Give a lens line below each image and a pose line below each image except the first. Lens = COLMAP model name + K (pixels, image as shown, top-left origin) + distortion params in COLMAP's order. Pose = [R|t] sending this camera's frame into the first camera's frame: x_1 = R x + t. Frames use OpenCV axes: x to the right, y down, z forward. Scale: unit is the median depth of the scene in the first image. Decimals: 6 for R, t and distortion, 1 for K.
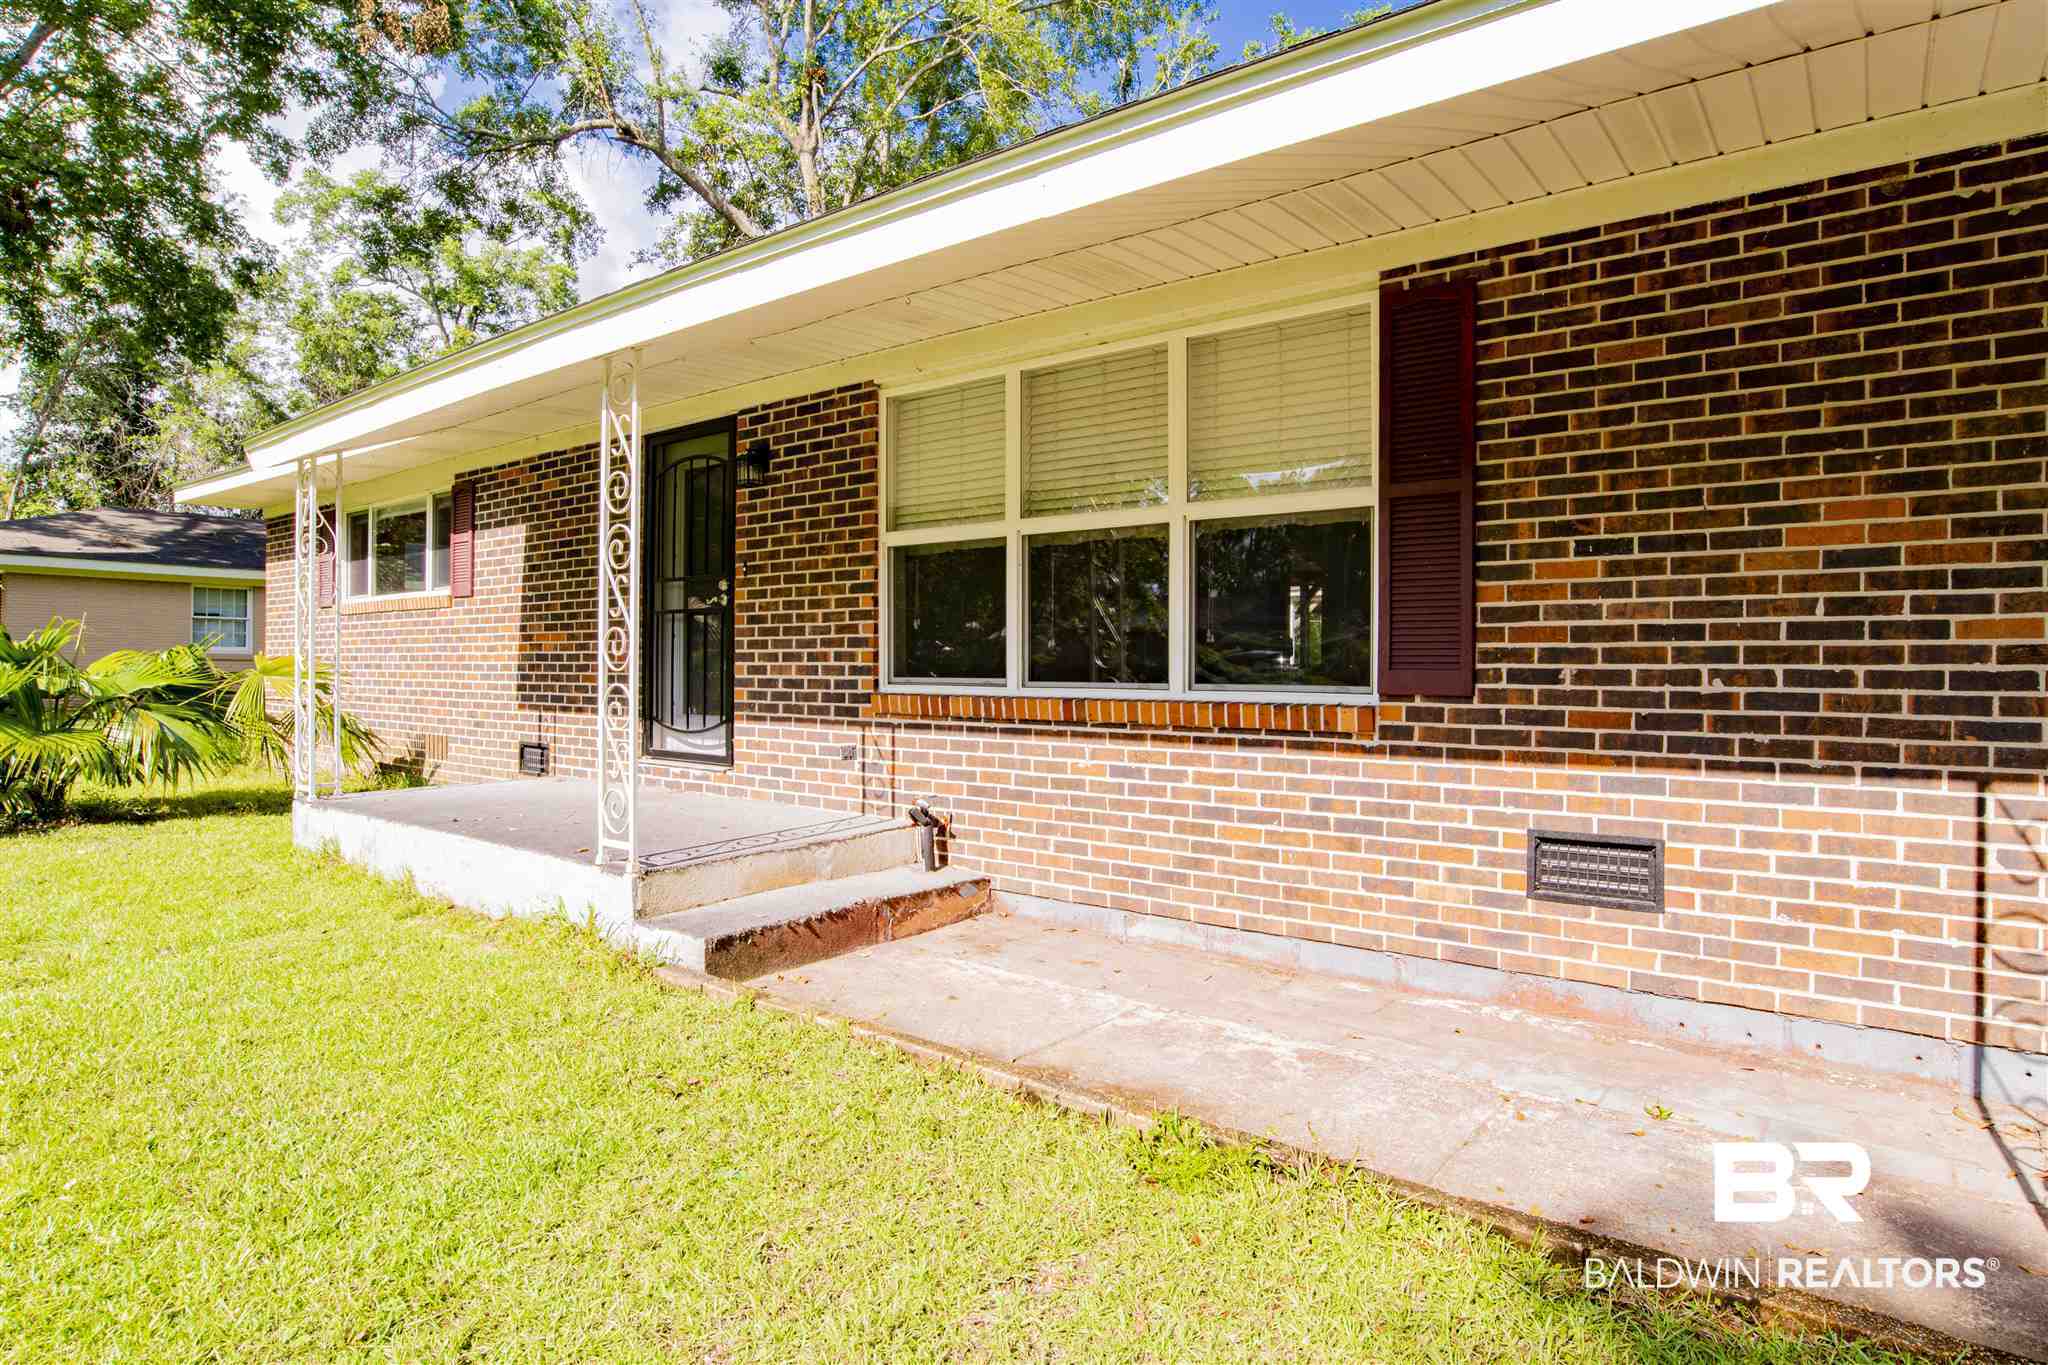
lens RADIAL K [[1145.2, 0, 1036.5], [0, 1145.2, 668.5], [0, 0, 1]] dist [-0.055895, 0.023861]
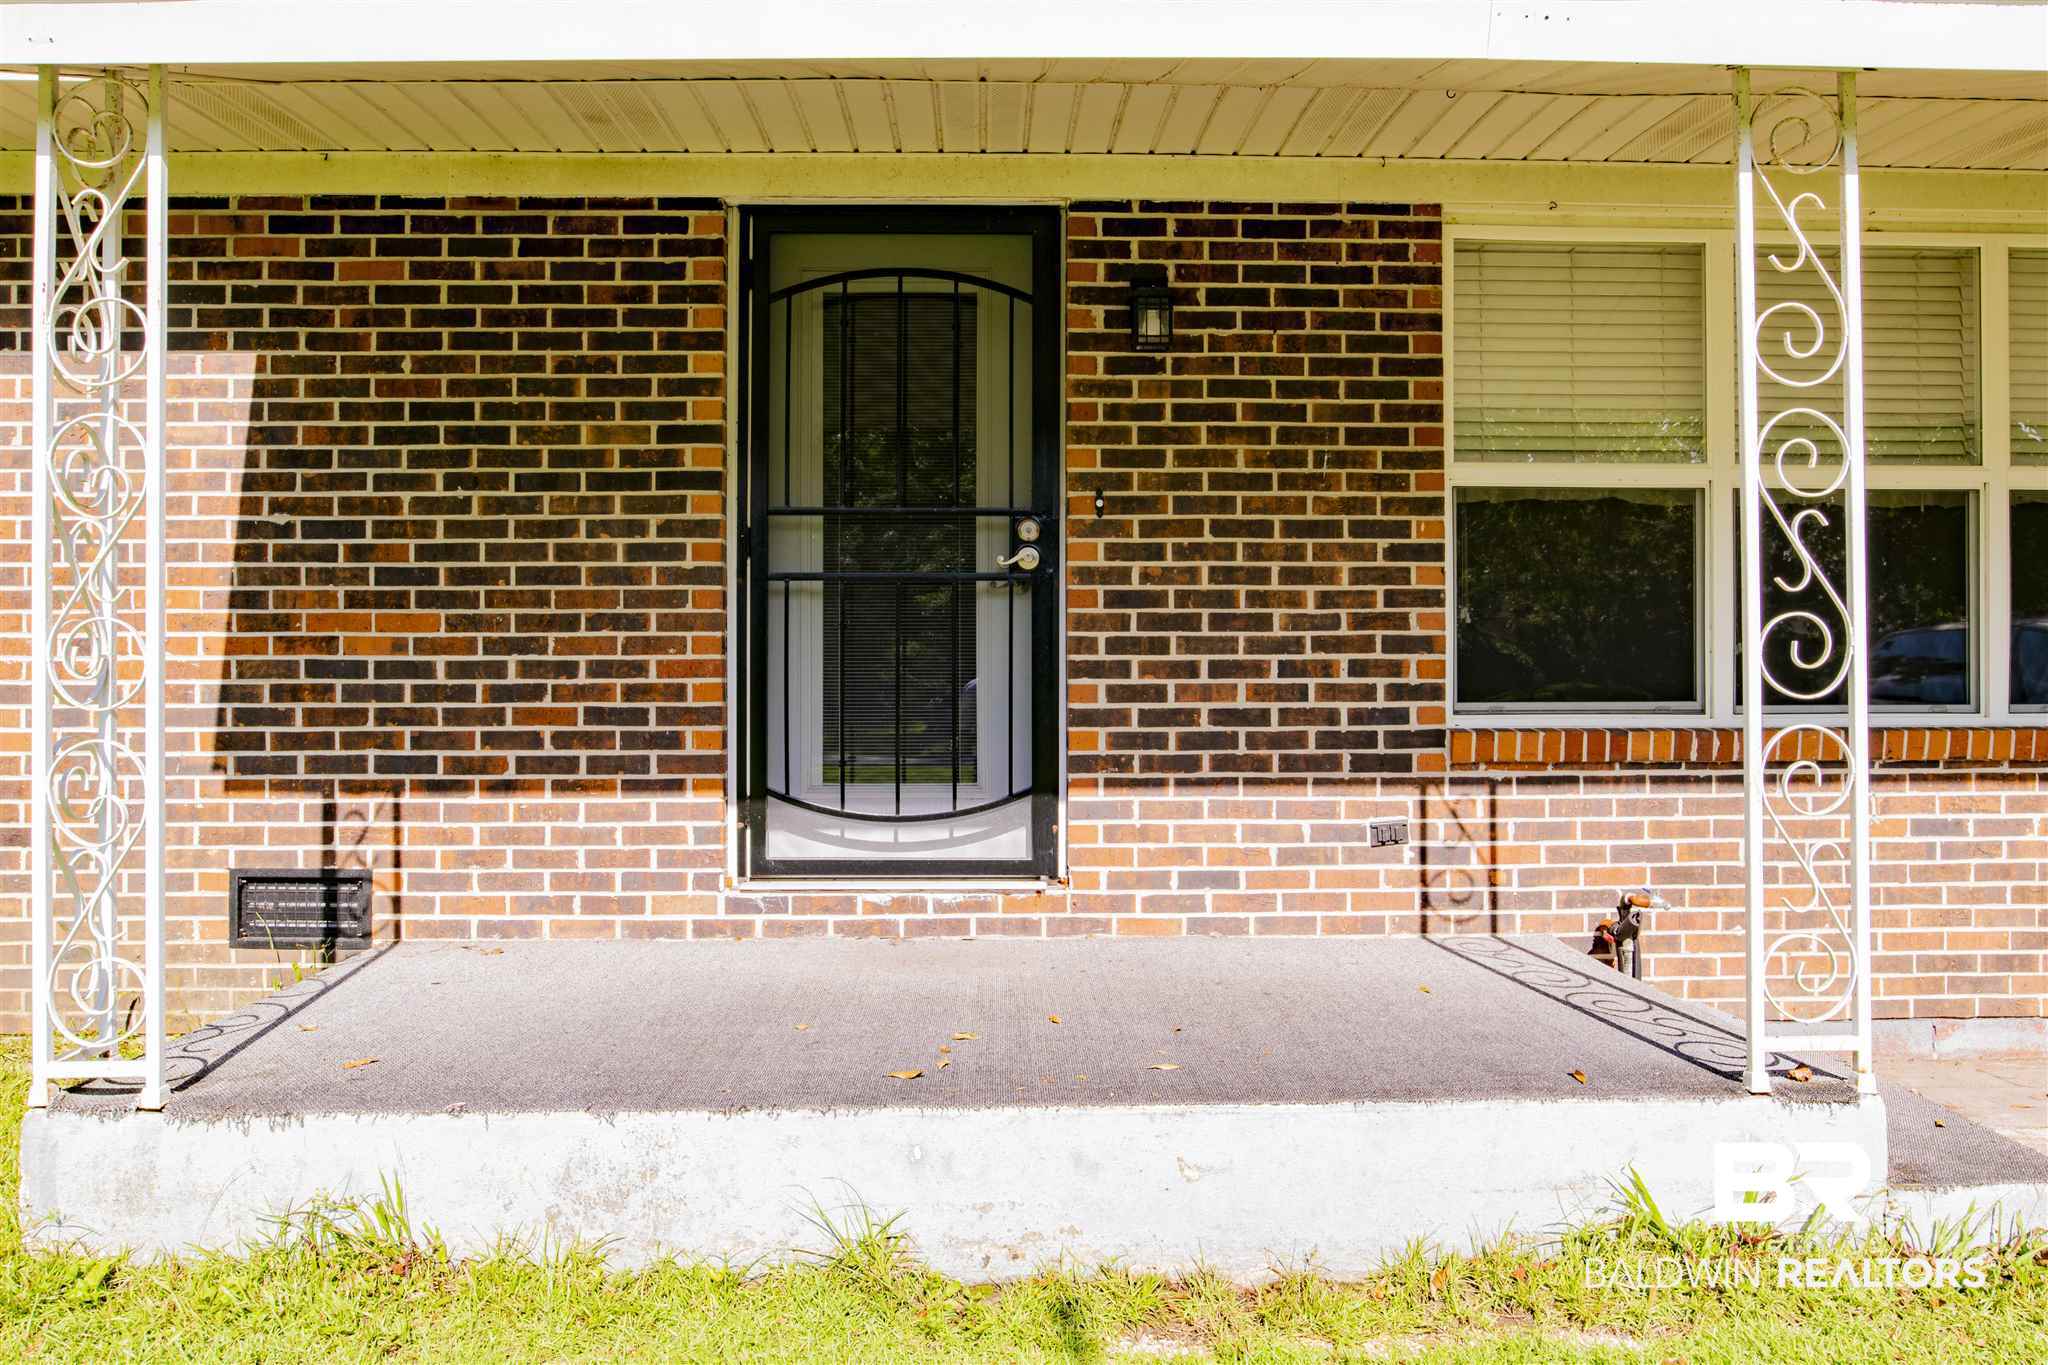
lens RADIAL K [[1350.0, 0, 1024.0], [0, 1350.0, 682.5], [0, 0, 1]] dist [-0.023993, 0.004267]
pose [[0.766597, -0.004793, 0.642110, -0.754156], [0.006471, 0.999979, -0.000261, -0.004279], [-0.642096, 0.004355, 0.766612, 0.596612]]
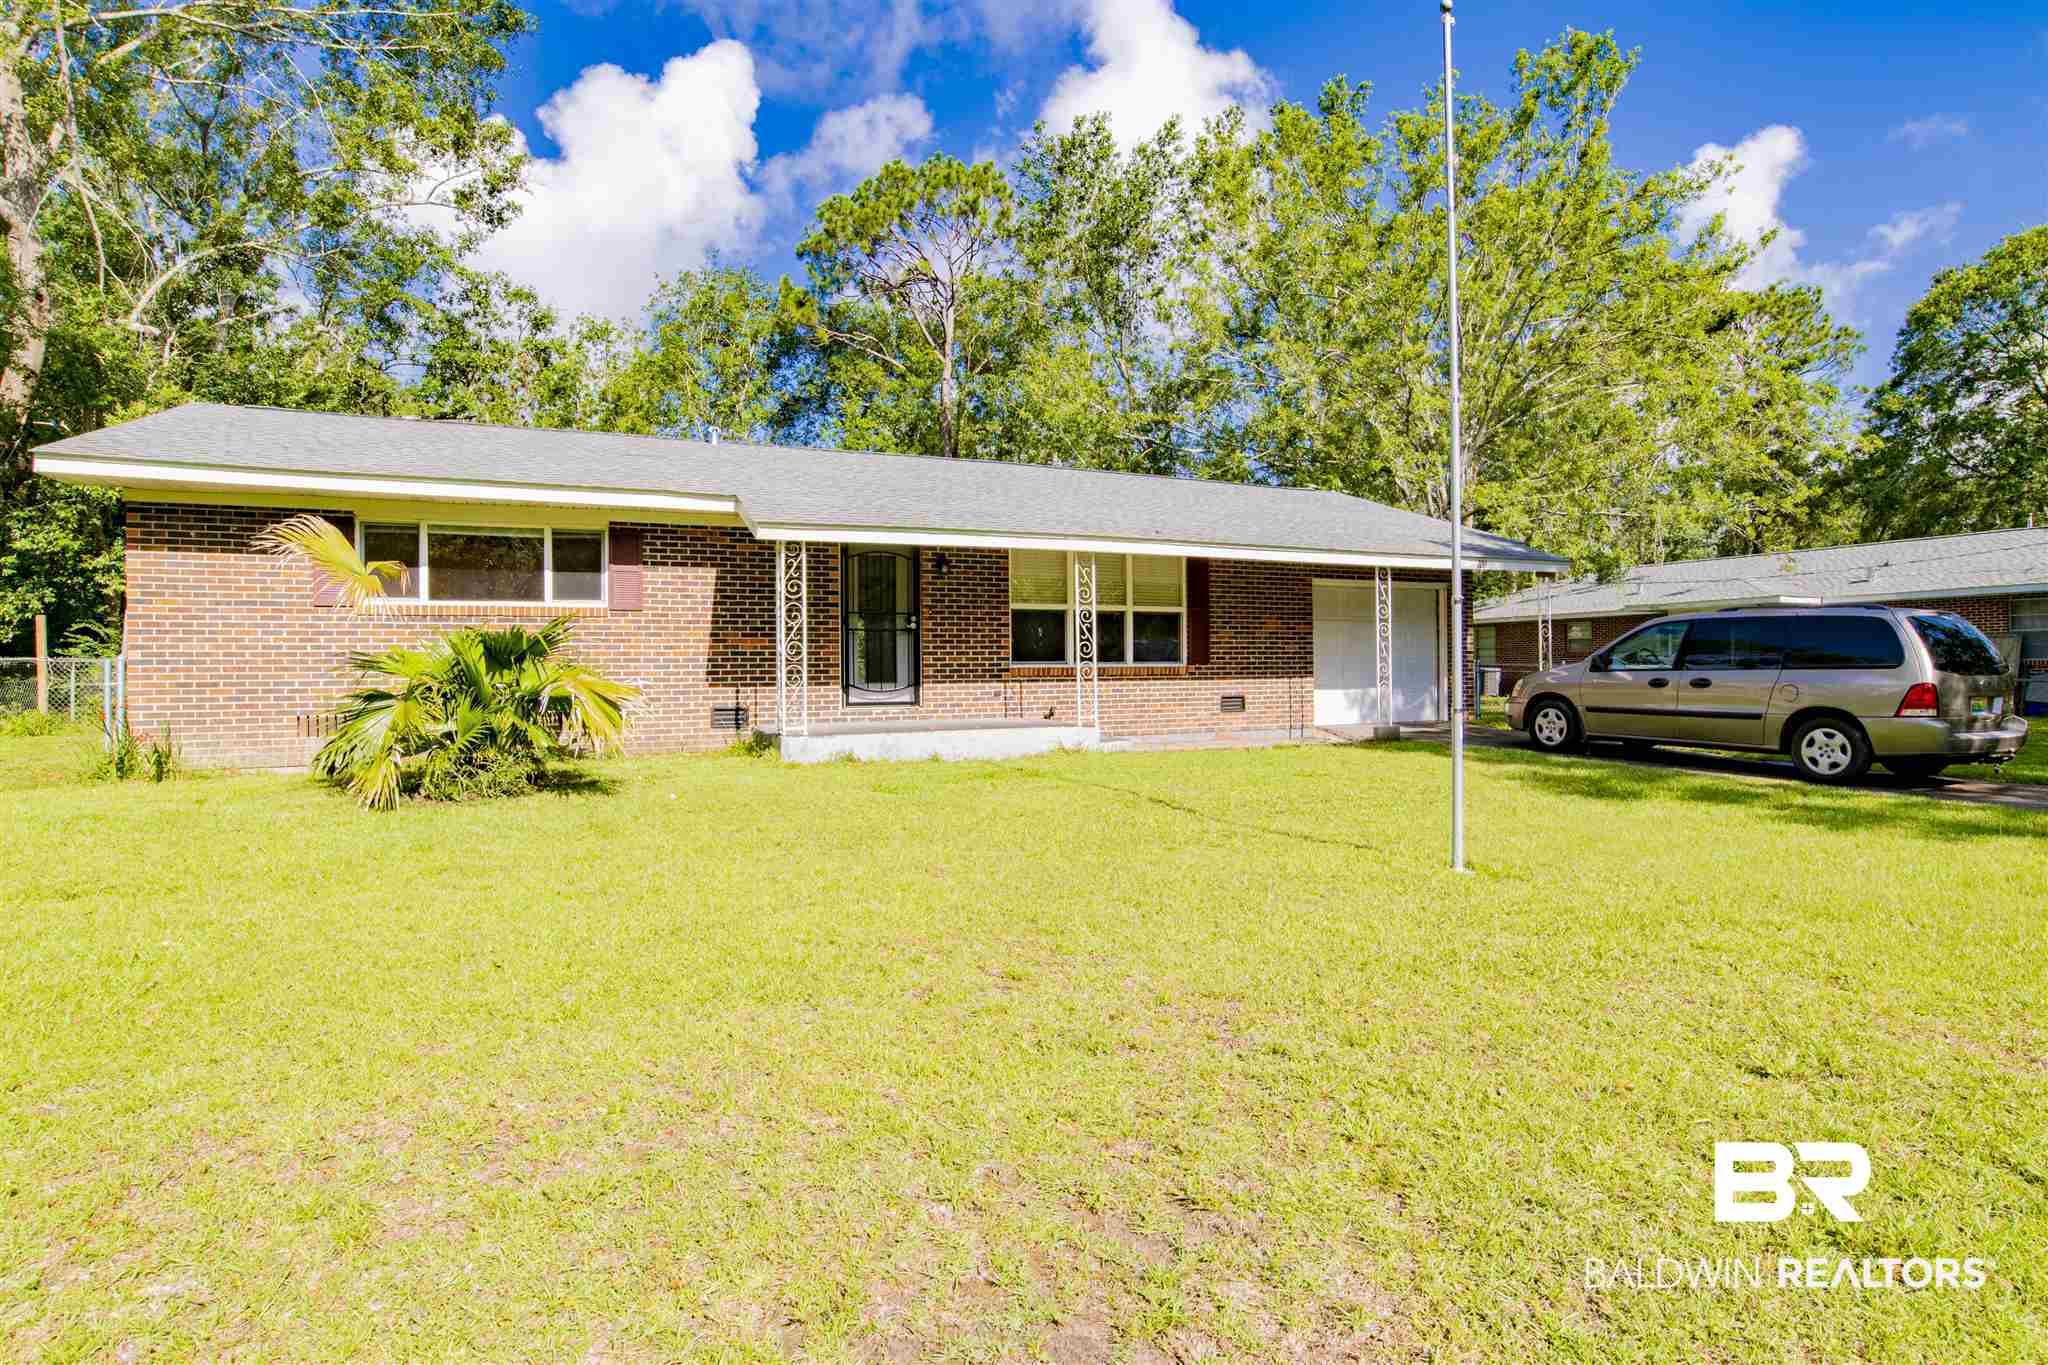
lens RADIAL K [[1044.0, 0, 1034.3], [0, 1044.0, 672.0], [0, 0, 1]] dist [-0.063654, 0.024063]
pose [[0.438146, -0.012377, 0.898819, -2.114820], [0.011190, 0.999903, 0.008314, 0.011551], [-0.898834, 0.006415, 0.438242, -0.029724]]
